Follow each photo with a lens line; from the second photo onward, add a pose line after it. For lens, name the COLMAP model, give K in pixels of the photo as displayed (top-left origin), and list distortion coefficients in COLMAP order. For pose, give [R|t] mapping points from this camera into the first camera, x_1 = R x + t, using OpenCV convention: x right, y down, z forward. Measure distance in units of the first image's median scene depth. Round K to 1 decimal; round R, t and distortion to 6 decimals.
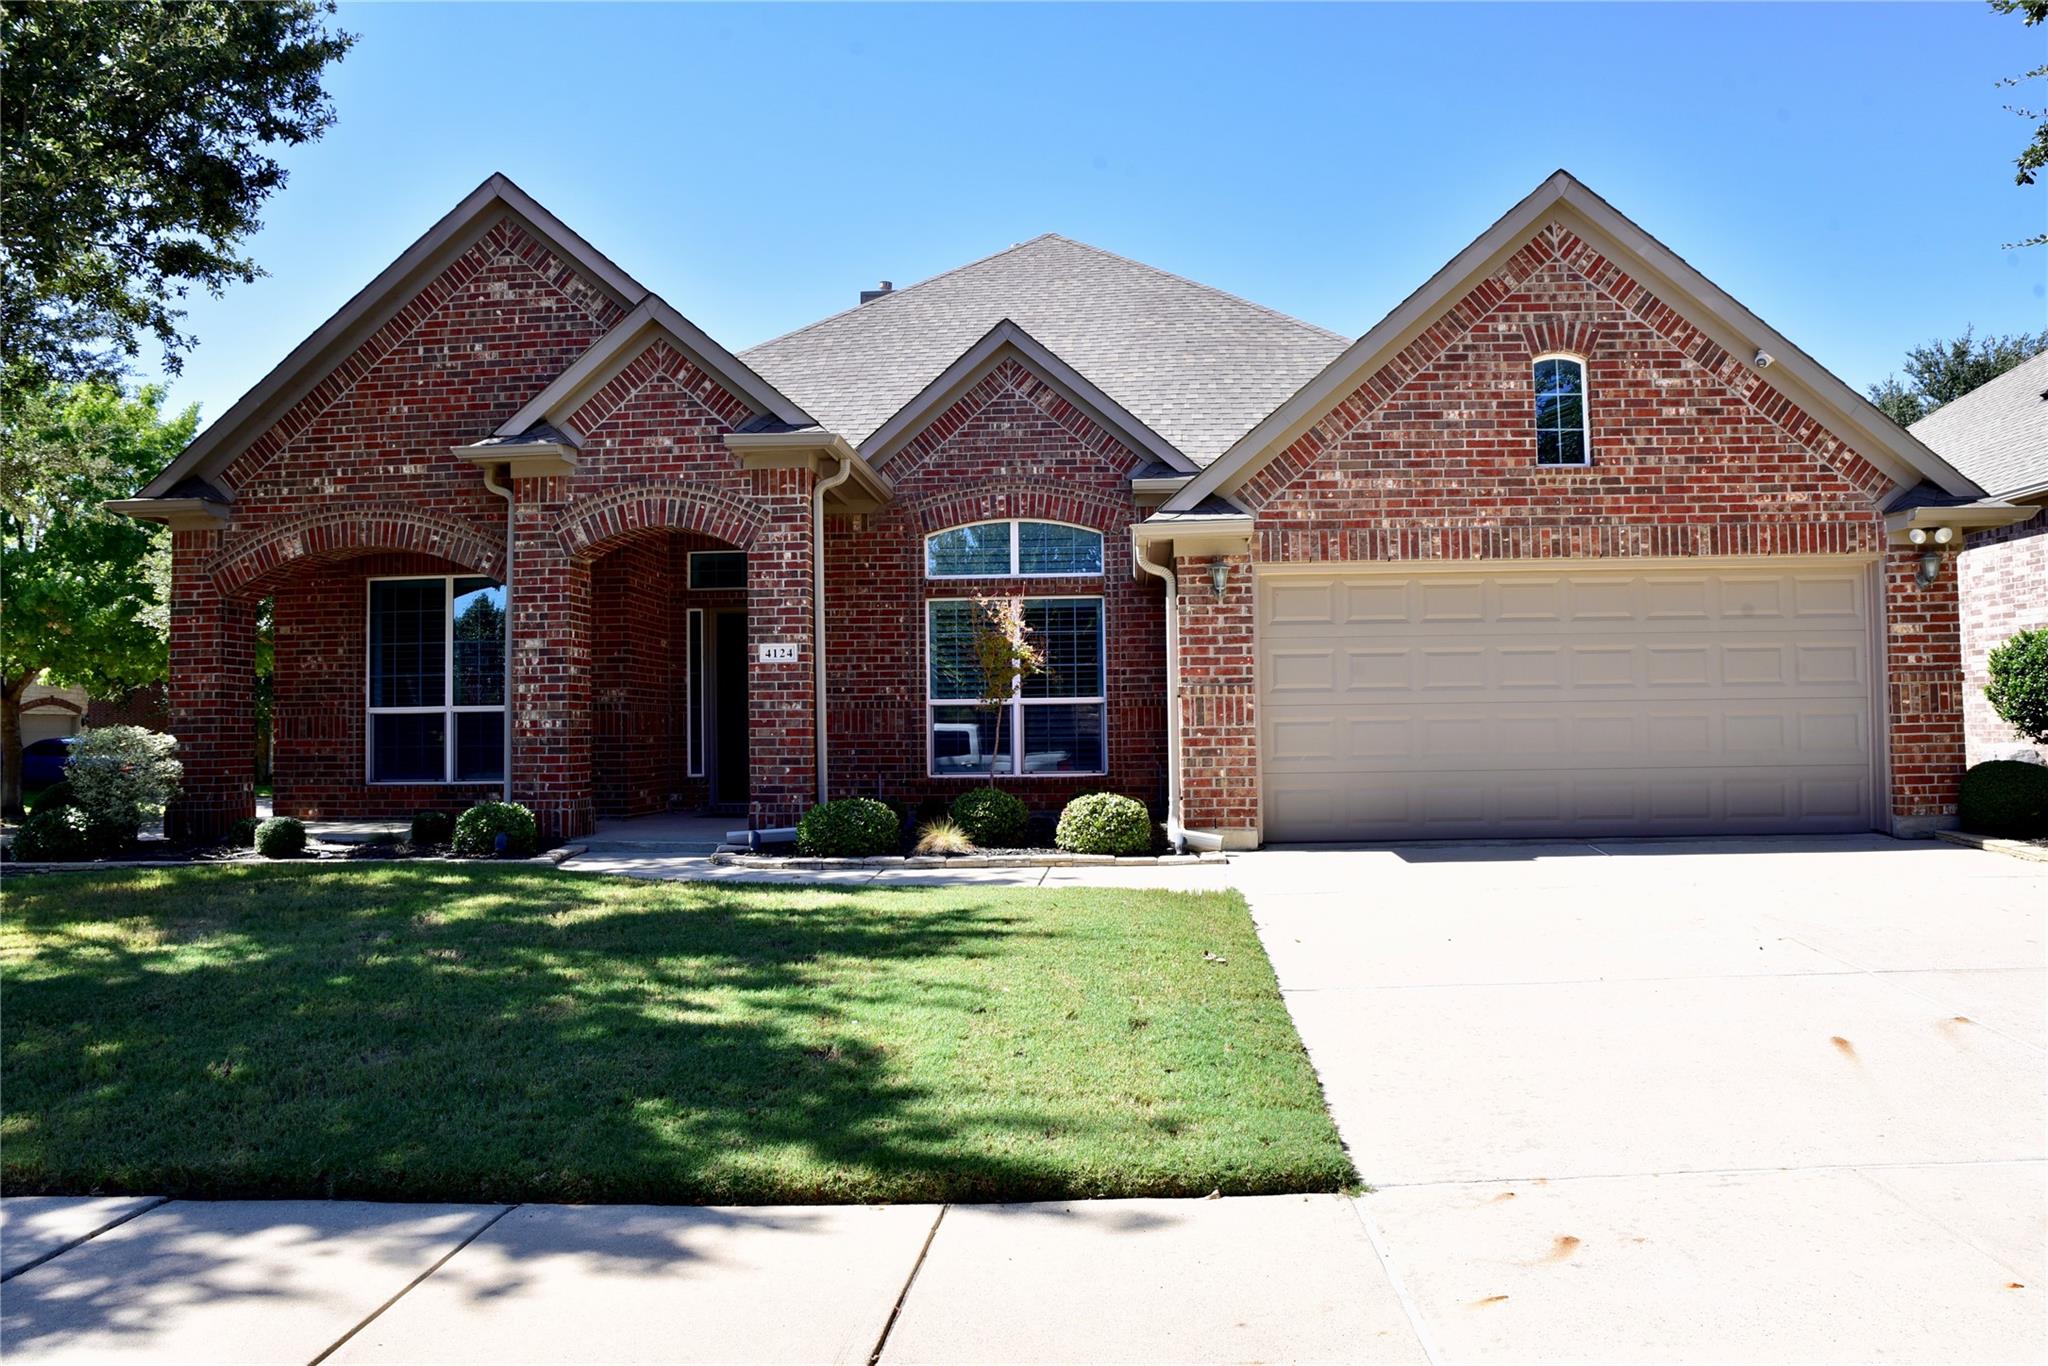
lens RADIAL K [[1462.5, 0, 1024.9], [0, 1462.5, 684.4], [0, 0, 1]] dist [-0.117378, 0.017591]
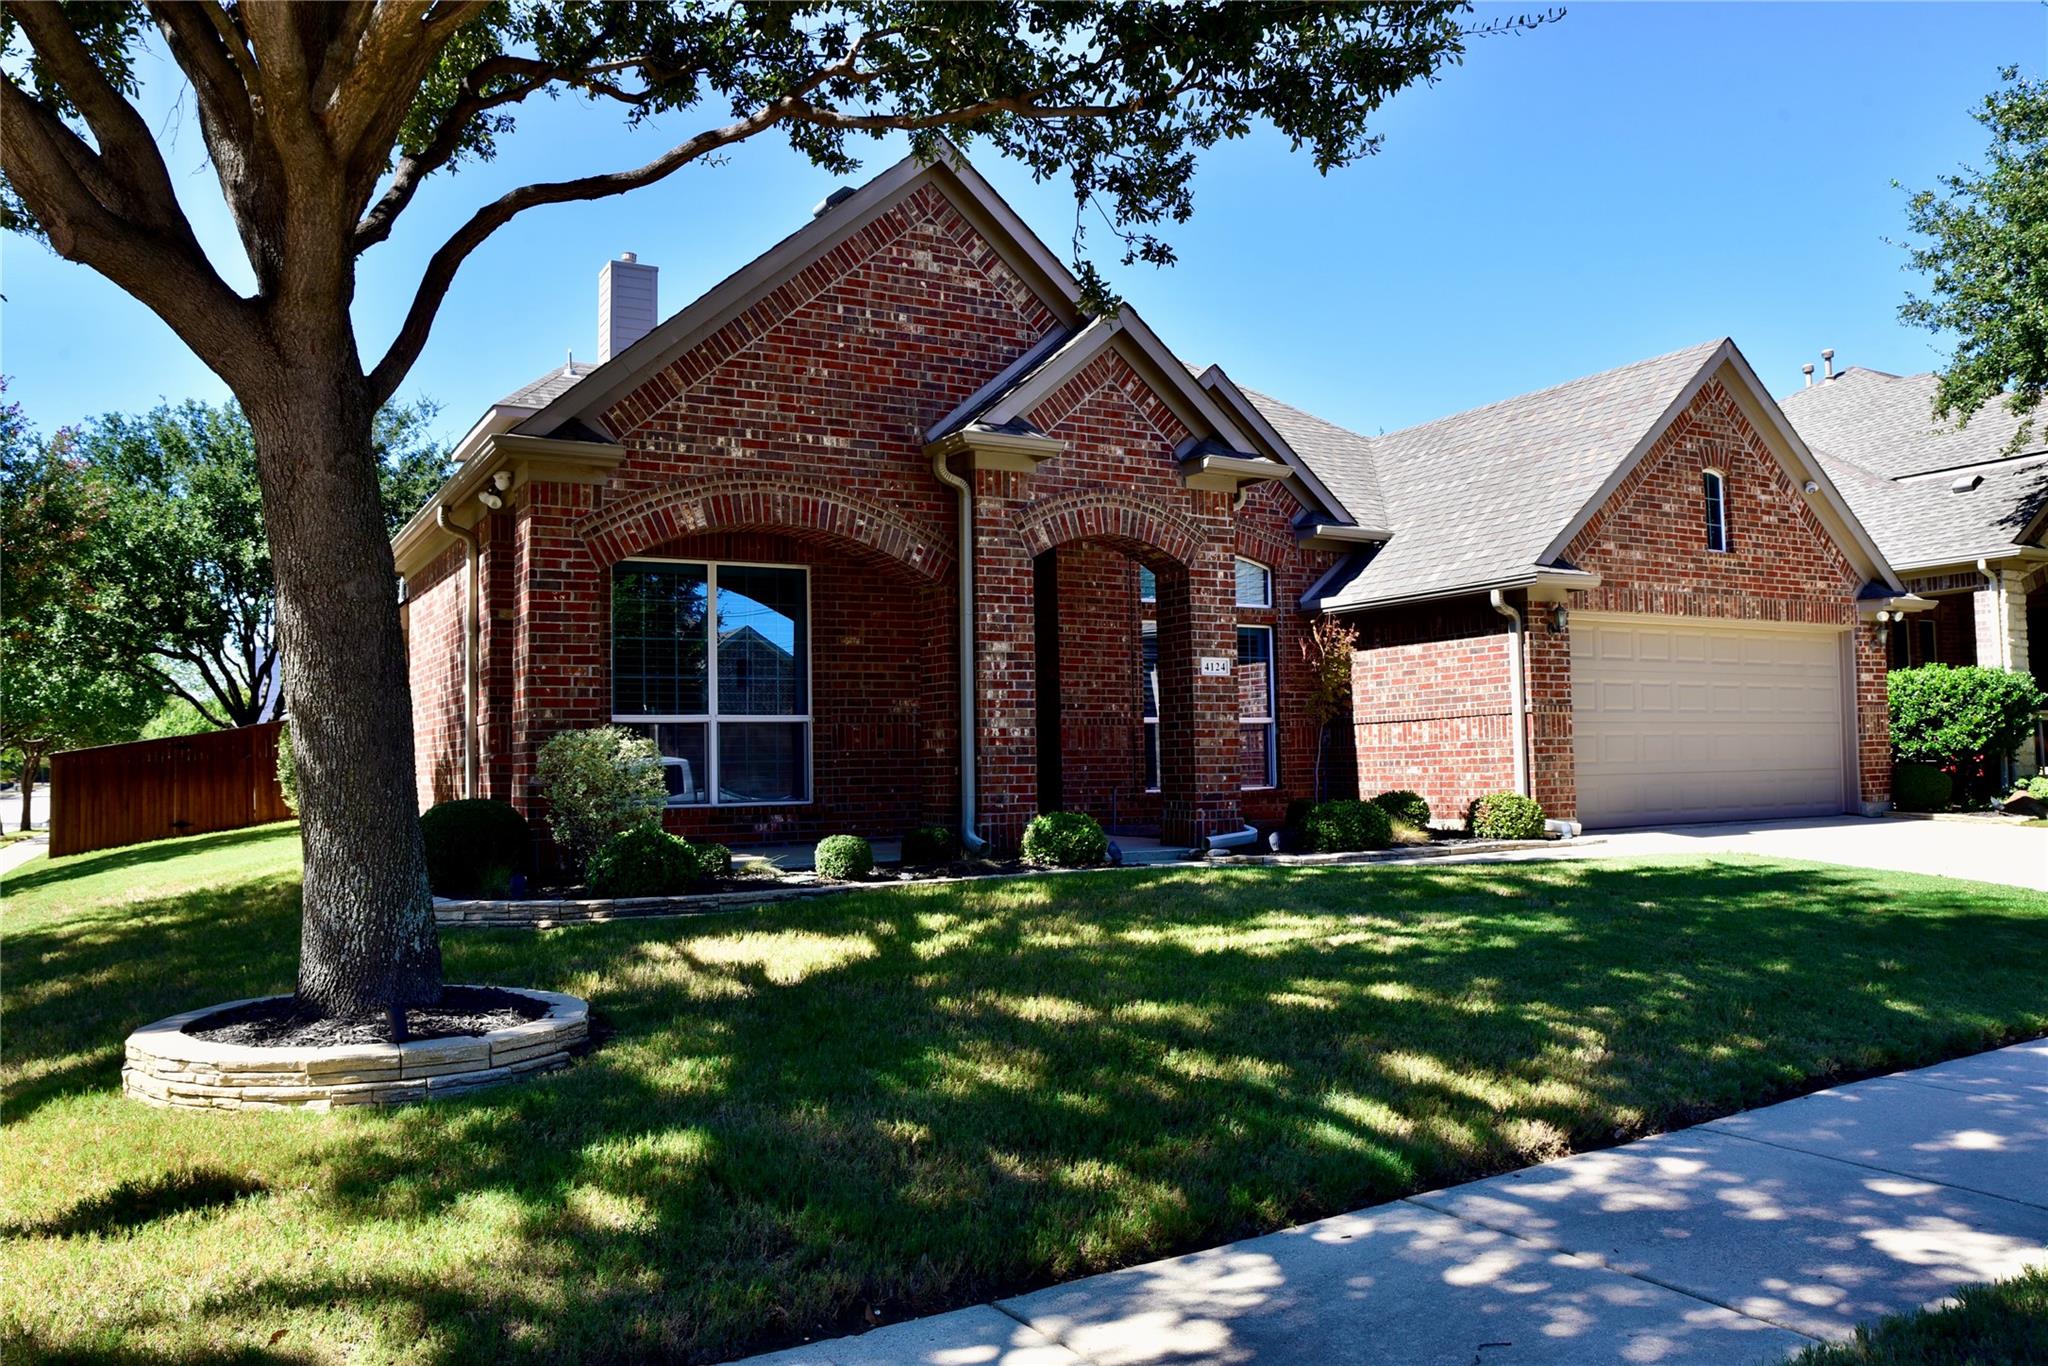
lens RADIAL K [[1665.4, 0, 1023.2], [0, 1665.4, 692.2], [0, 0, 1]] dist [-0.117433, 0.018417]
pose [[0.810405, 0.027148, 0.585241, -0.963822], [-0.011736, 0.999478, -0.030112, 0.033879], [-0.585753, 0.017534, 0.810300, 0.111107]]
